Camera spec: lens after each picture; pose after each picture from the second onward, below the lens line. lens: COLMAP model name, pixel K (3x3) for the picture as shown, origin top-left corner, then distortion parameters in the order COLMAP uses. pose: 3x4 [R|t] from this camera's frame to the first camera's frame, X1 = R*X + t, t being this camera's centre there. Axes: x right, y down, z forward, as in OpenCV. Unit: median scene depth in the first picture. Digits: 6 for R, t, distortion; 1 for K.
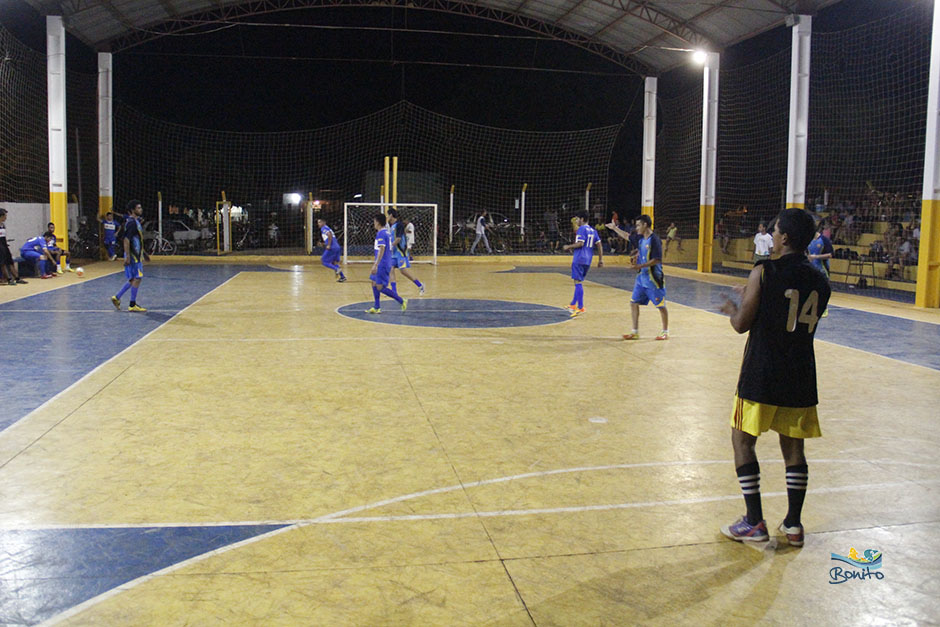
lens RADIAL K [[771.5, 0, 460.1], [0, 771.5, 298.7], [0, 0, 1]] dist [-0.178847, 0.137417]
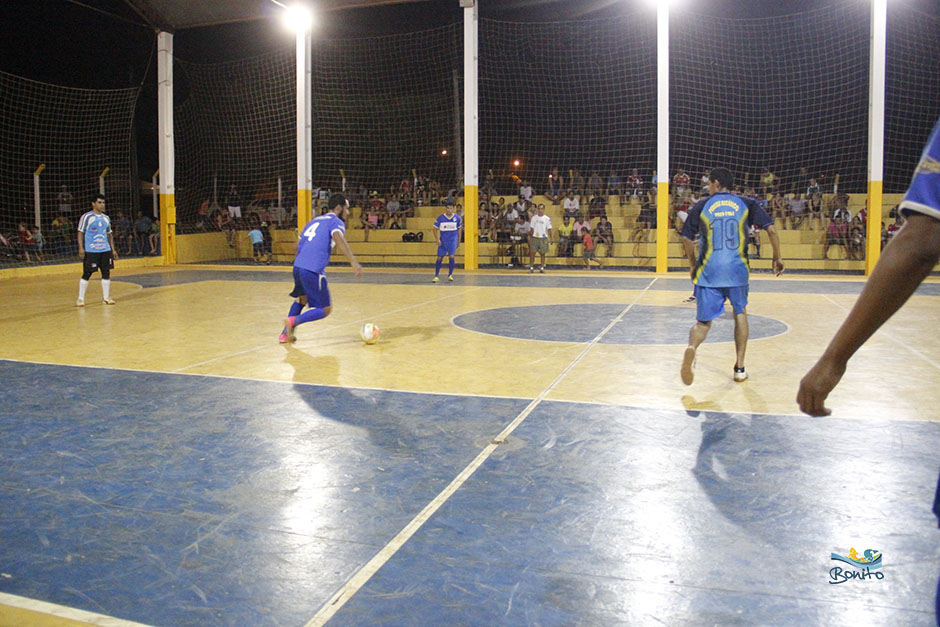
lens RADIAL K [[771.5, 0, 460.1], [0, 771.5, 298.7], [0, 0, 1]] dist [-0.178847, 0.137417]
pose [[0.462950, -0.109410, 0.879606, -0.380532], [0.102281, 0.992318, 0.069598, -0.042419], [-0.880463, 0.057746, 0.470584, 0.437189]]
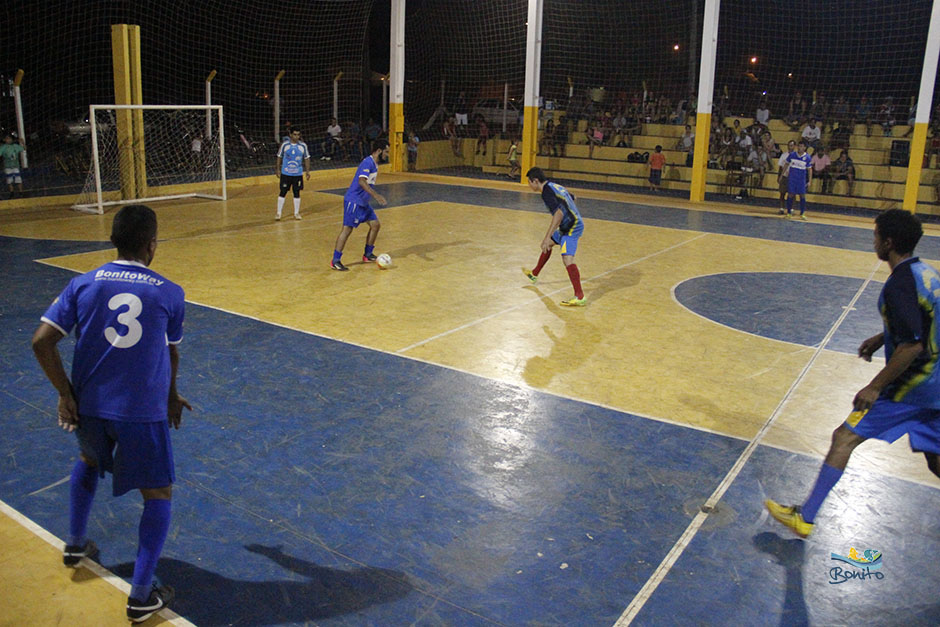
lens RADIAL K [[771.5, 0, 460.1], [0, 771.5, 298.7], [0, 0, 1]] dist [-0.178847, 0.137417]
pose [[0.694613, -0.170874, 0.698796, -0.377336], [0.057310, 0.981437, 0.183021, -0.072838], [-0.717098, -0.087081, 0.691511, 0.439845]]
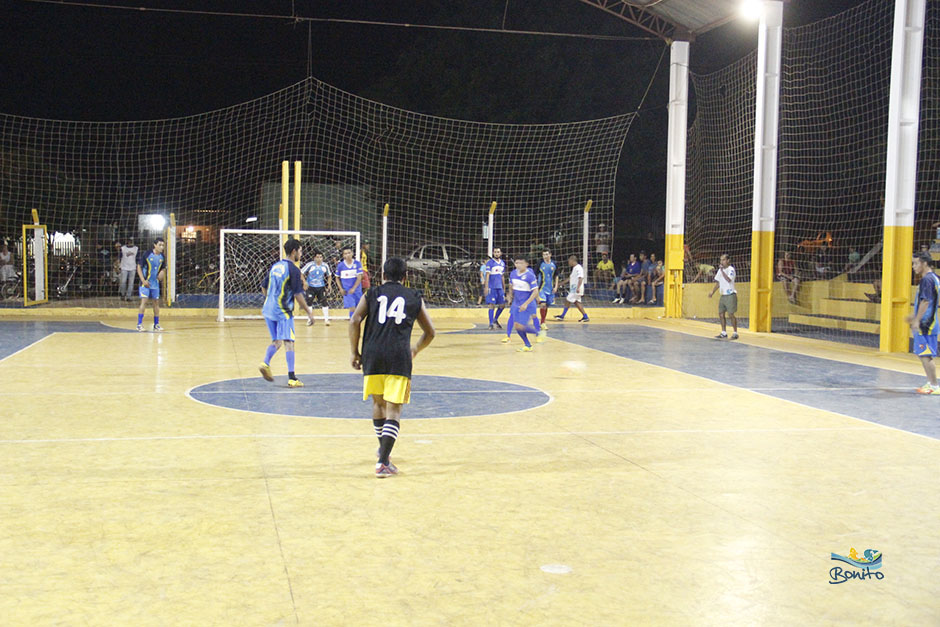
lens RADIAL K [[1129.2, 0, 447.7], [0, 1129.2, 310.3], [0, 0, 1]] dist [-0.018888, 0.303839]
pose [[0.999490, -0.001156, 0.031912, 0.016112], [0.002865, 0.998561, -0.053556, -0.001320], [-0.031804, 0.053621, 0.998055, 0.014915]]
